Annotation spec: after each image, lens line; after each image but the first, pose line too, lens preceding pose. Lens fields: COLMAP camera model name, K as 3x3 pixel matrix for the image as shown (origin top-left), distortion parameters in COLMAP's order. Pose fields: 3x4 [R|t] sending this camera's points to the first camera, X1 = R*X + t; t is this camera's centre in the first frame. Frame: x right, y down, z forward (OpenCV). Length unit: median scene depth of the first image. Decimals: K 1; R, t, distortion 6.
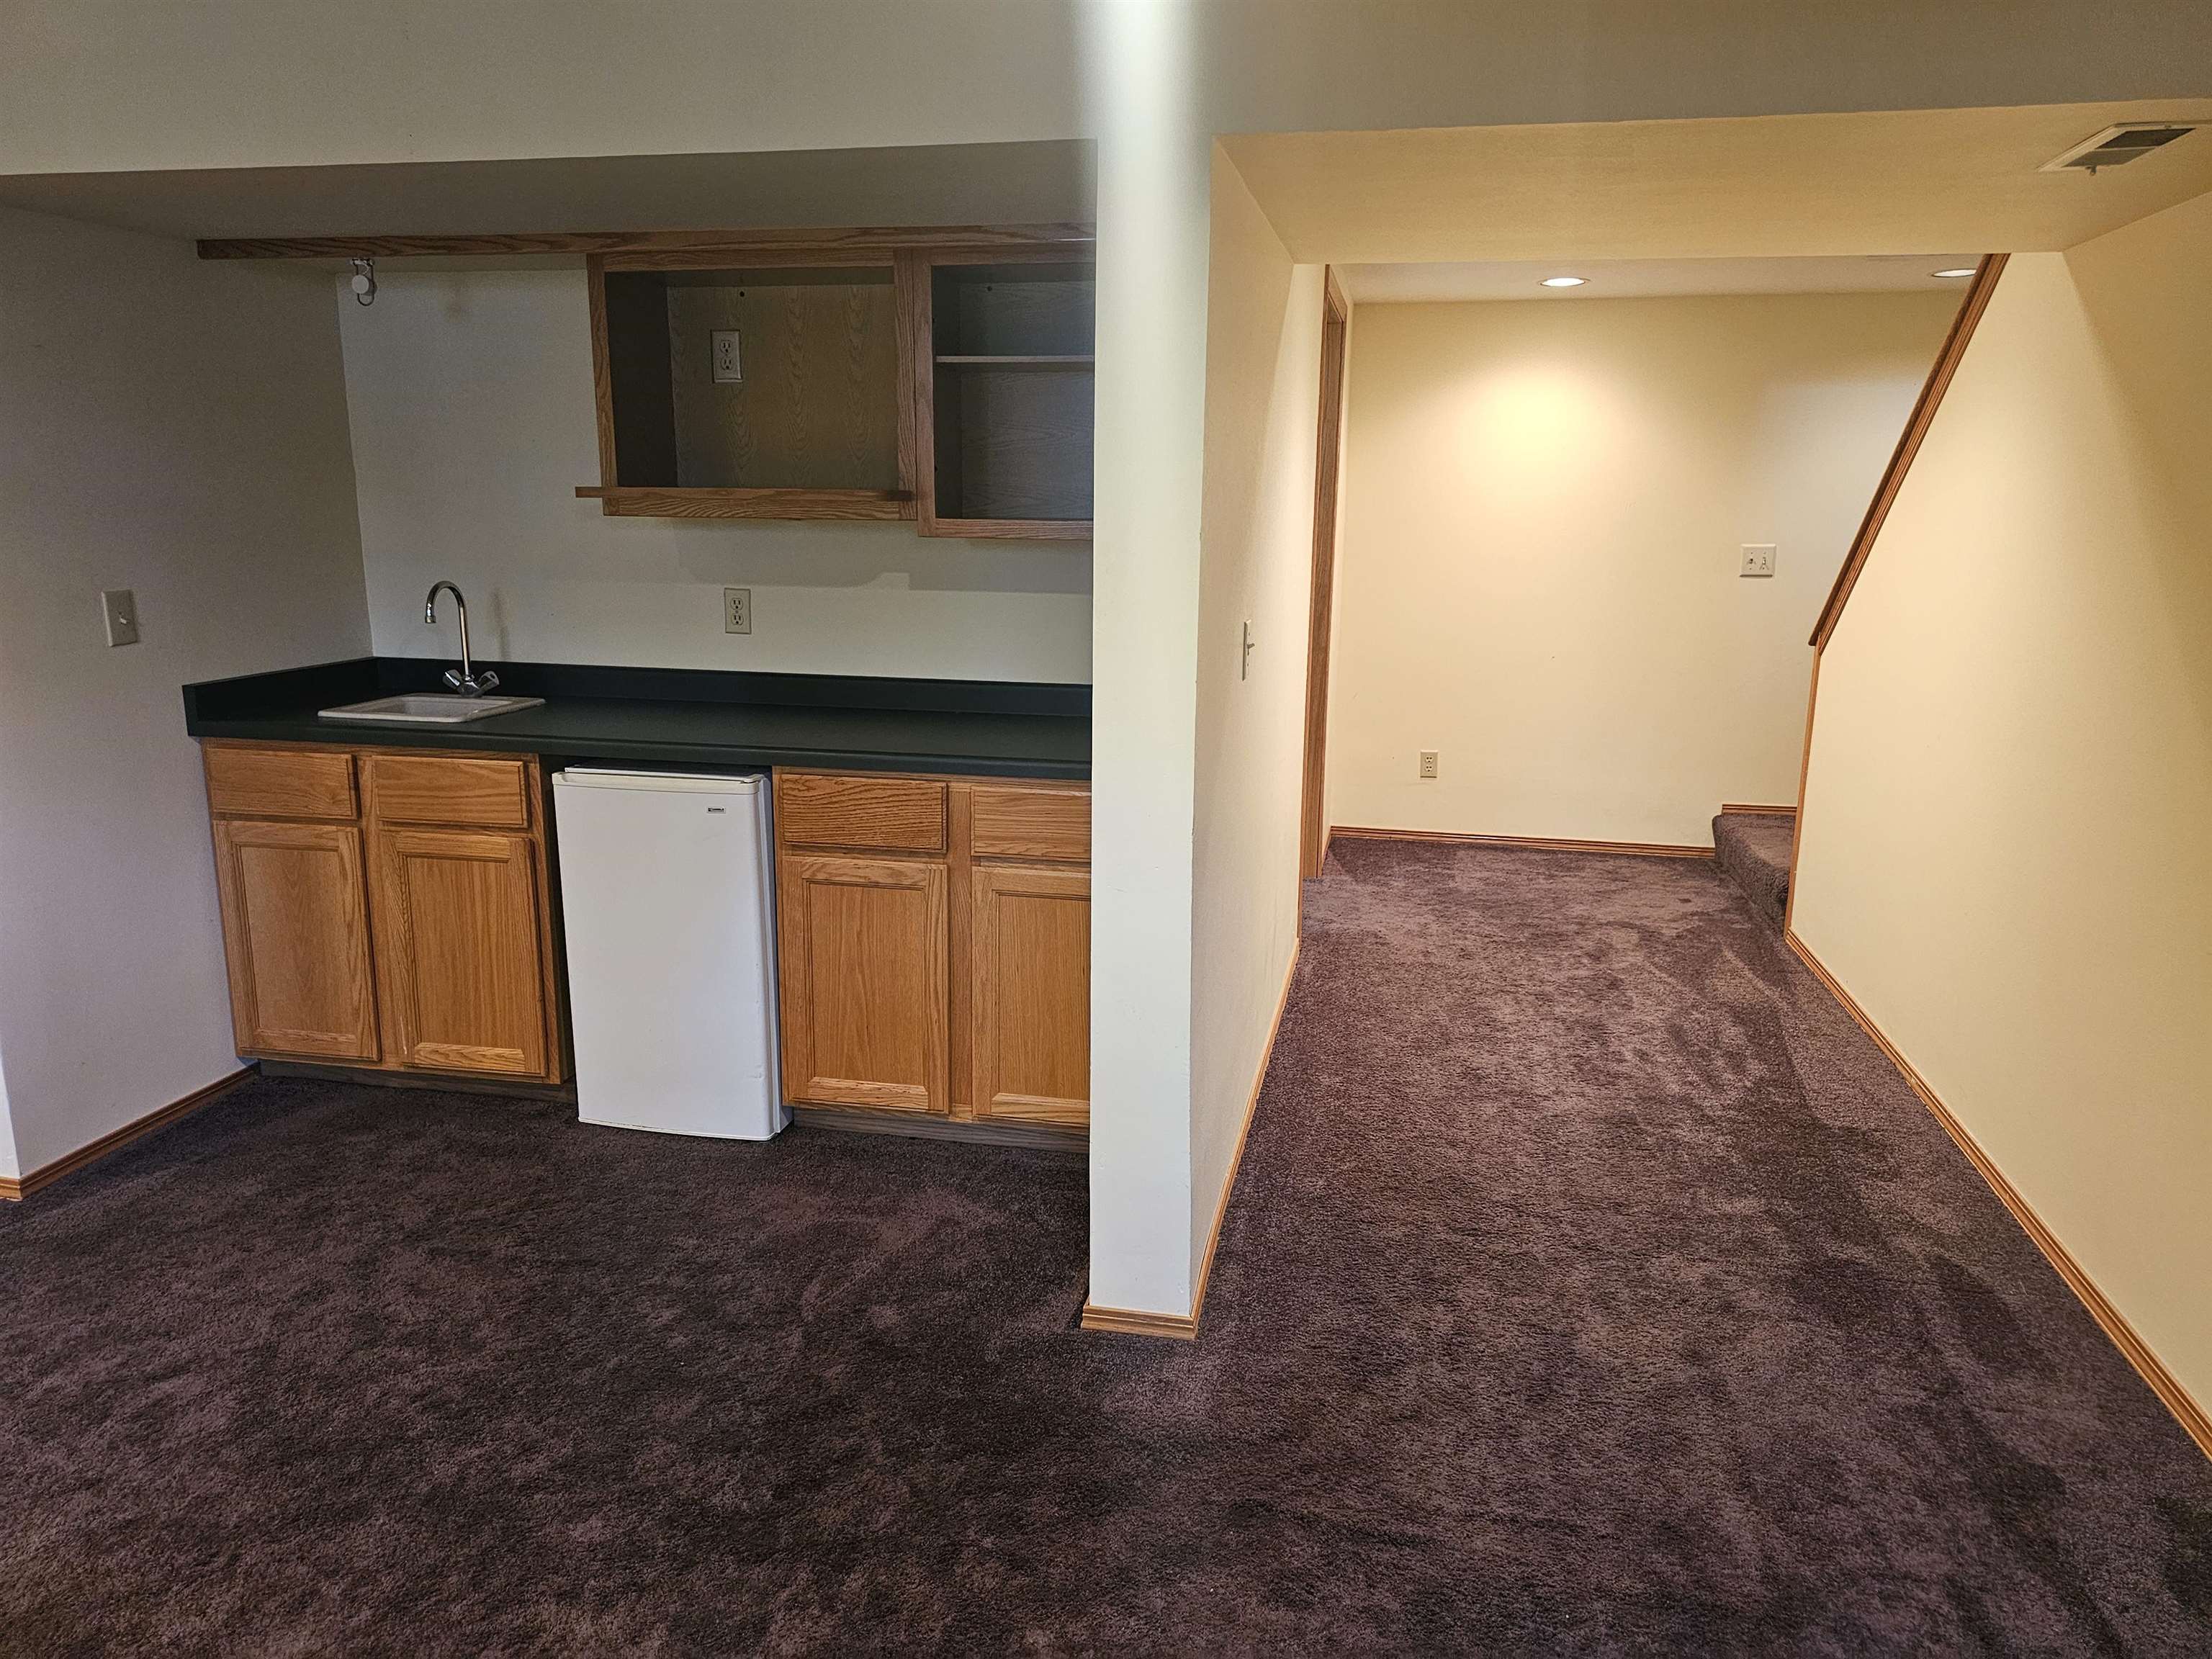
lens RADIAL K [[1504.5, 0, 1106.0], [0, 1504.5, 829.5], [0, 0, 1]] dist [0.048877, -0.029177]
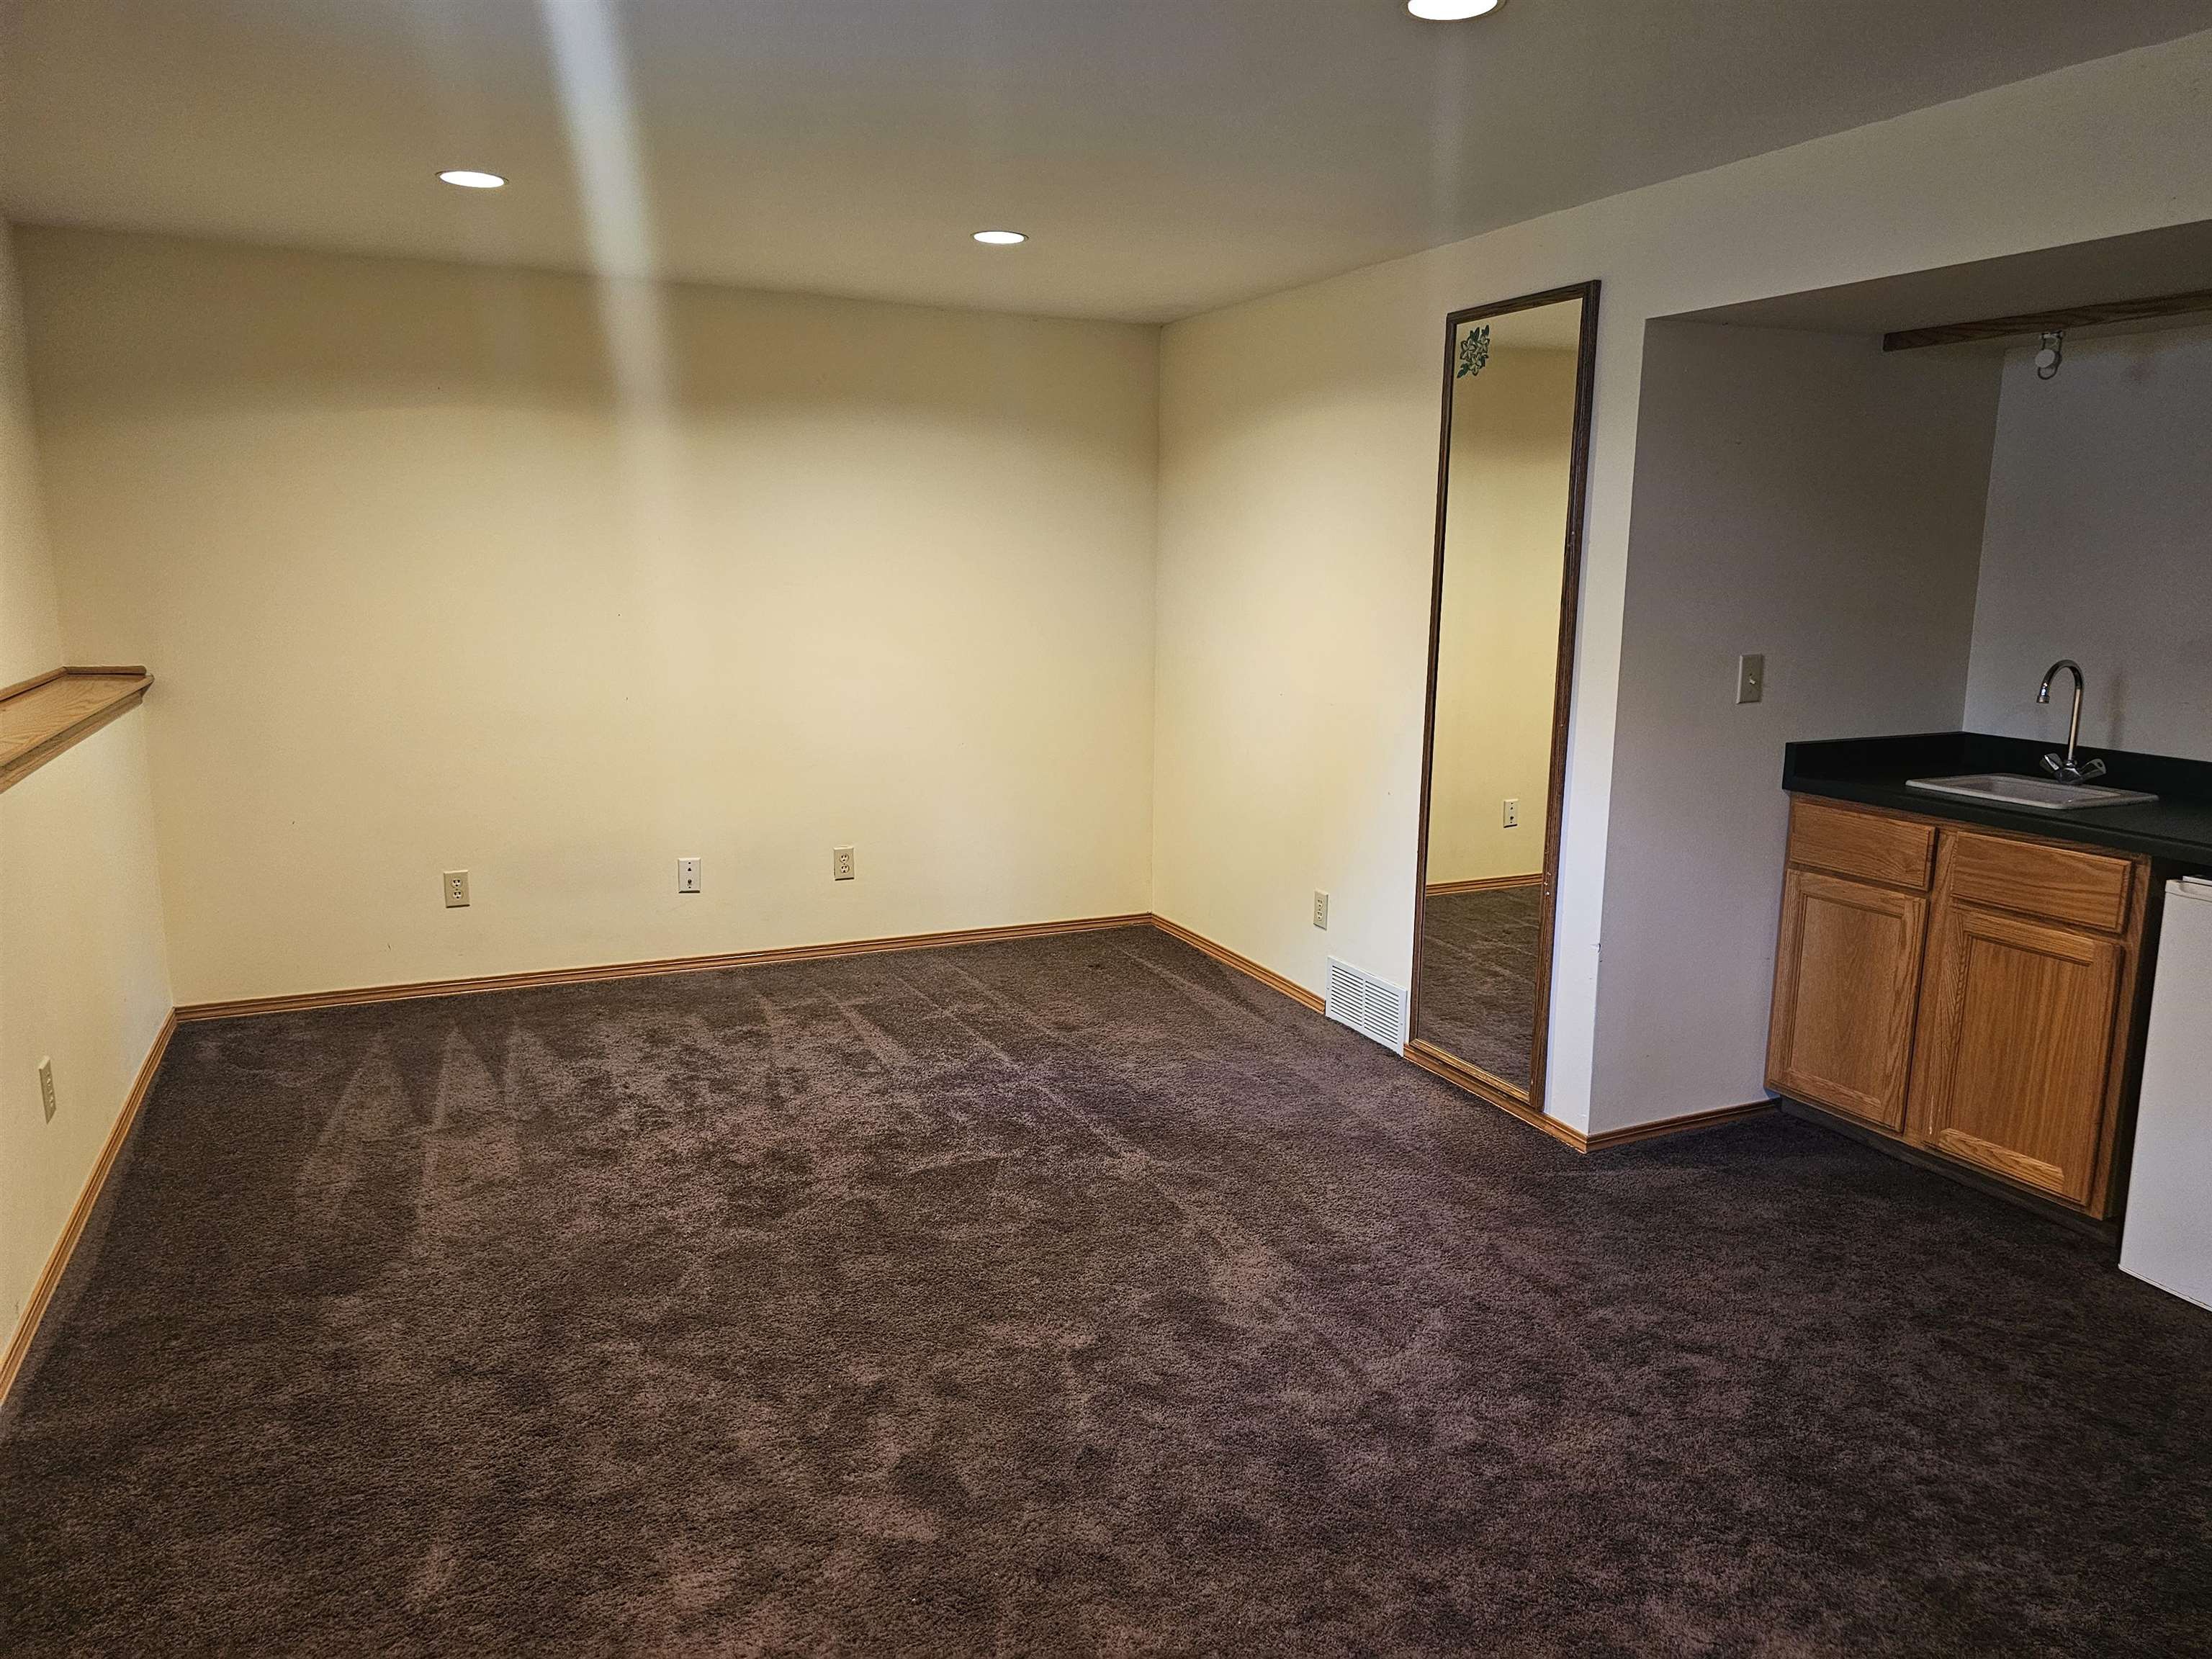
lens RADIAL K [[1504.5, 0, 1106.0], [0, 1504.5, 829.5], [0, 0, 1]] dist [0.048877, -0.029177]
pose [[0.598874, 0.146923, -0.787250, -0.033619], [-0.181454, 0.982356, 0.045300, 0.006314], [0.780016, 0.115720, 0.614967, -0.046008]]
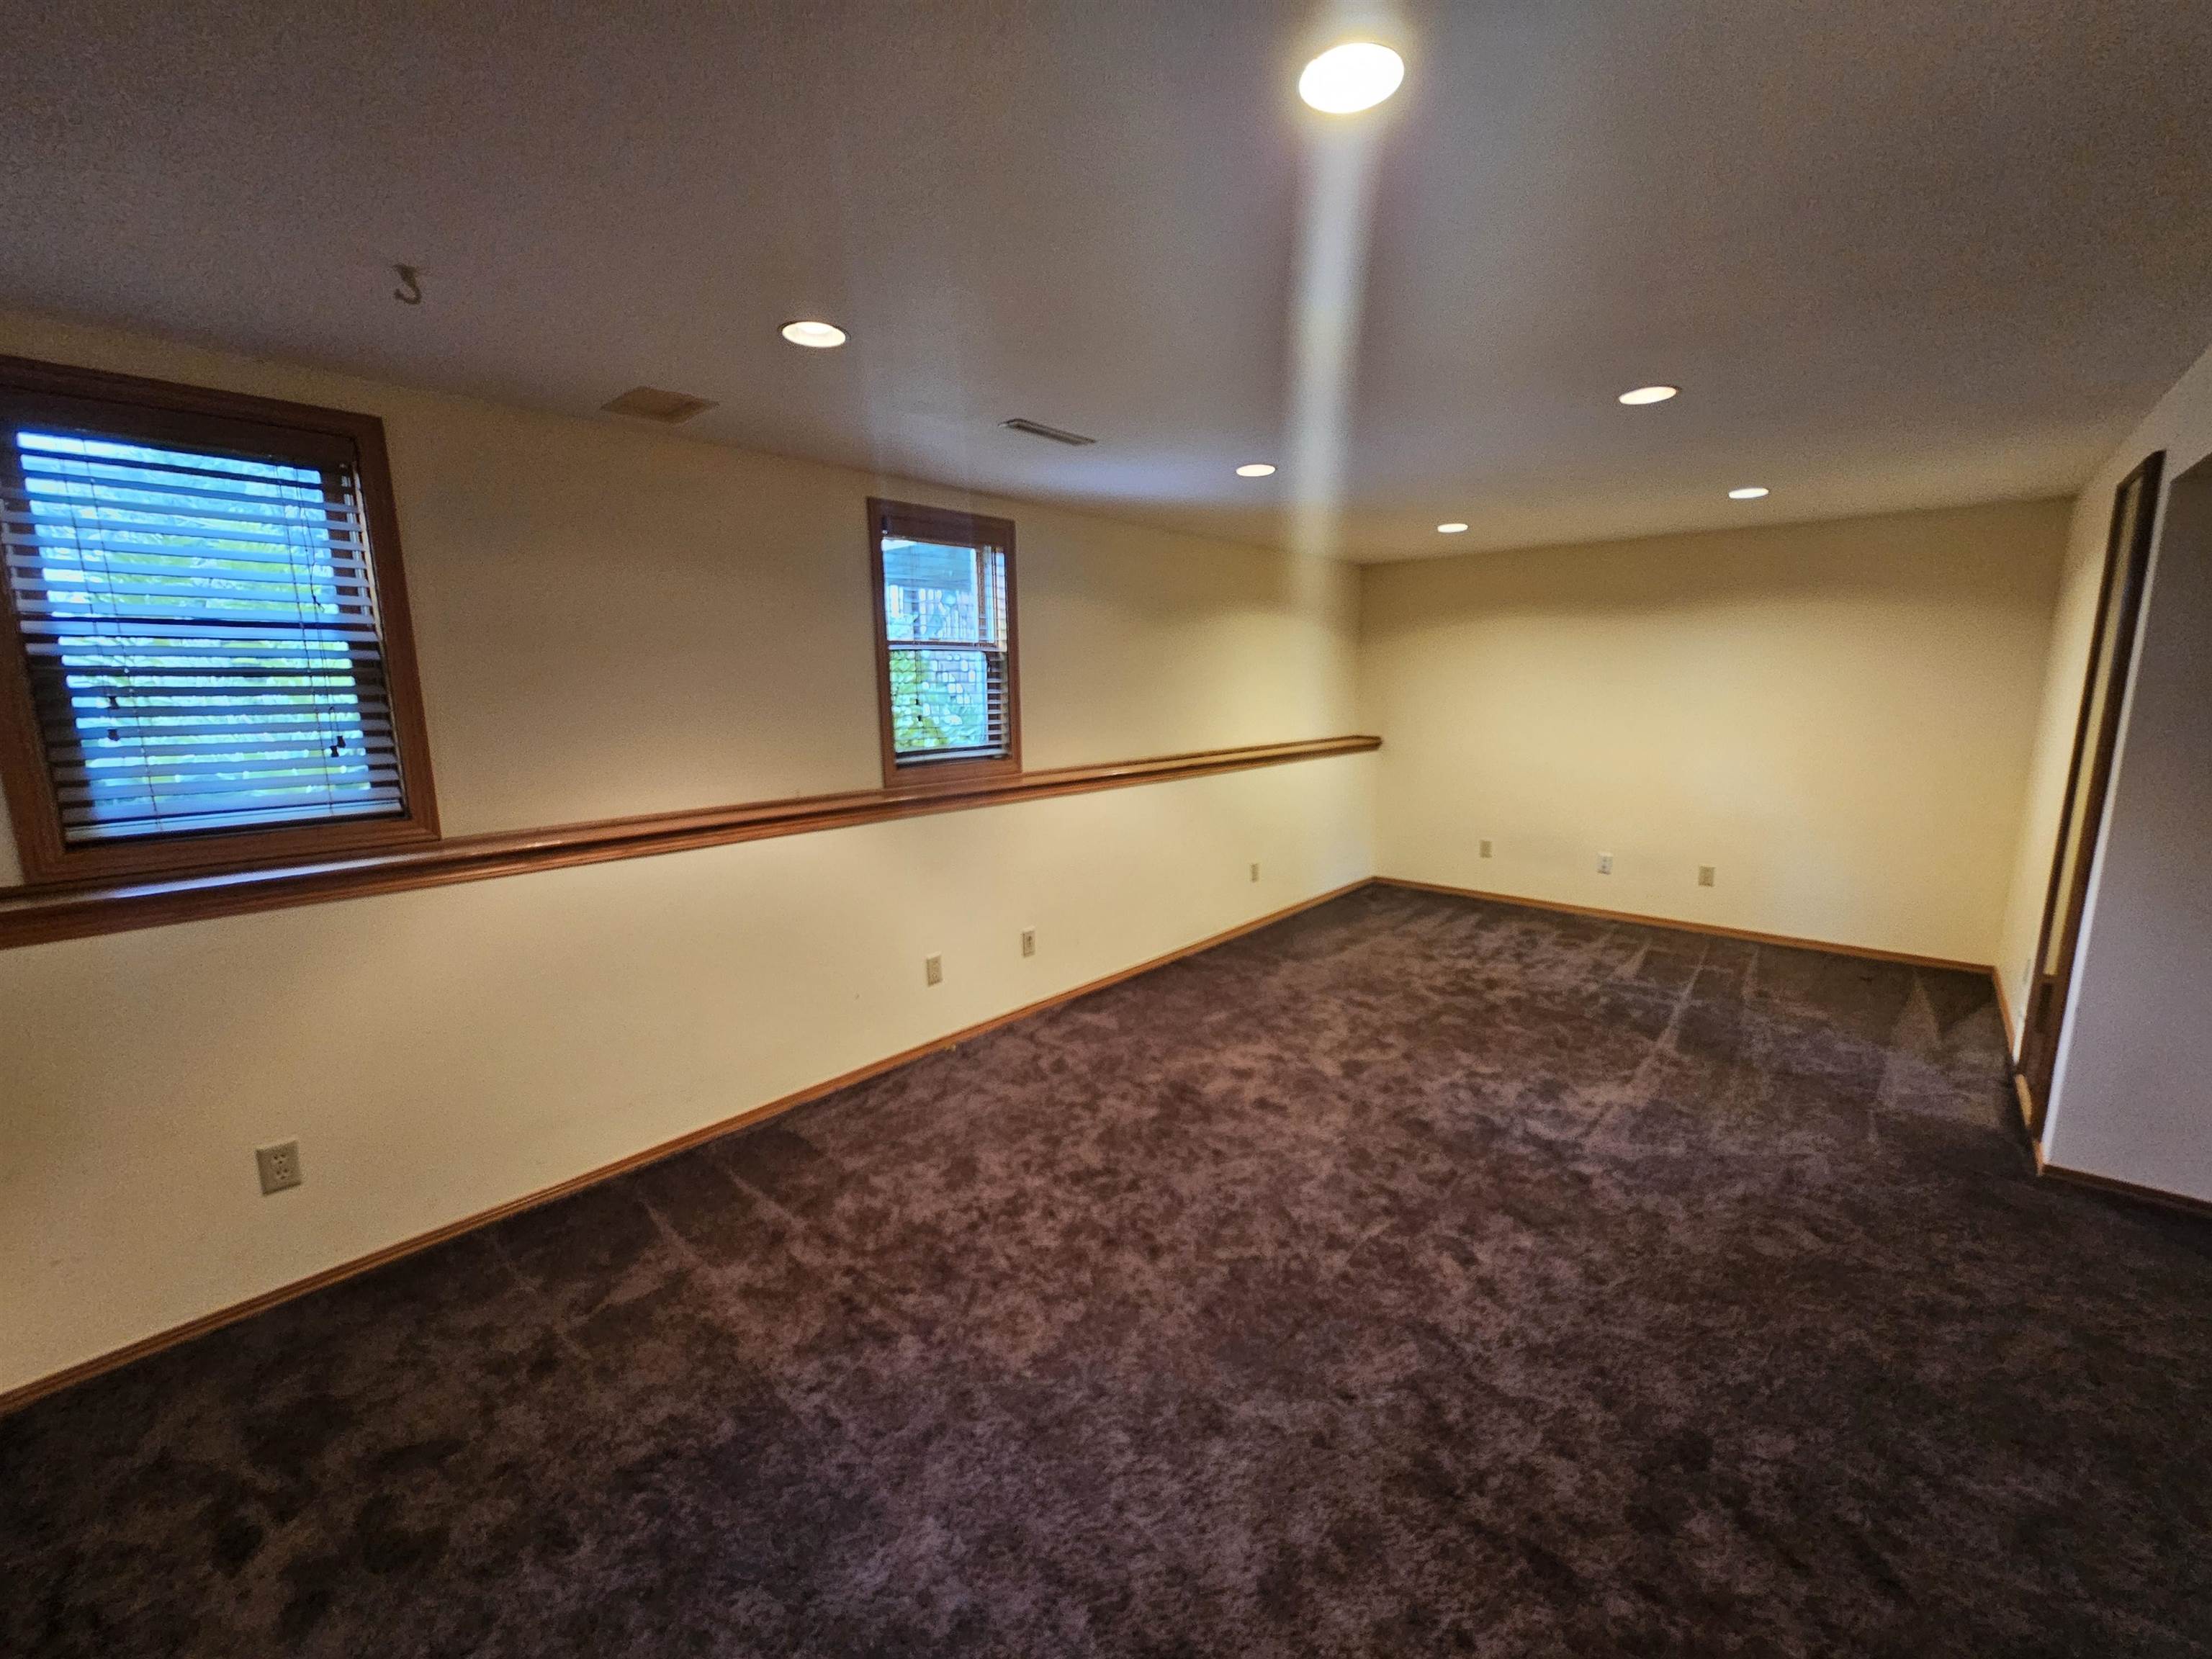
lens RADIAL K [[906.2, 0, 1105.7], [0, 906.2, 841.9], [0, 0, 1]] dist [-0.001362, -0.000106]
pose [[-0.491358, 0.146999, -0.858463, 0.379969], [-0.187600, 0.944655, 0.269135, -0.112489], [0.850513, 0.293289, -0.436587, 0.467141]]
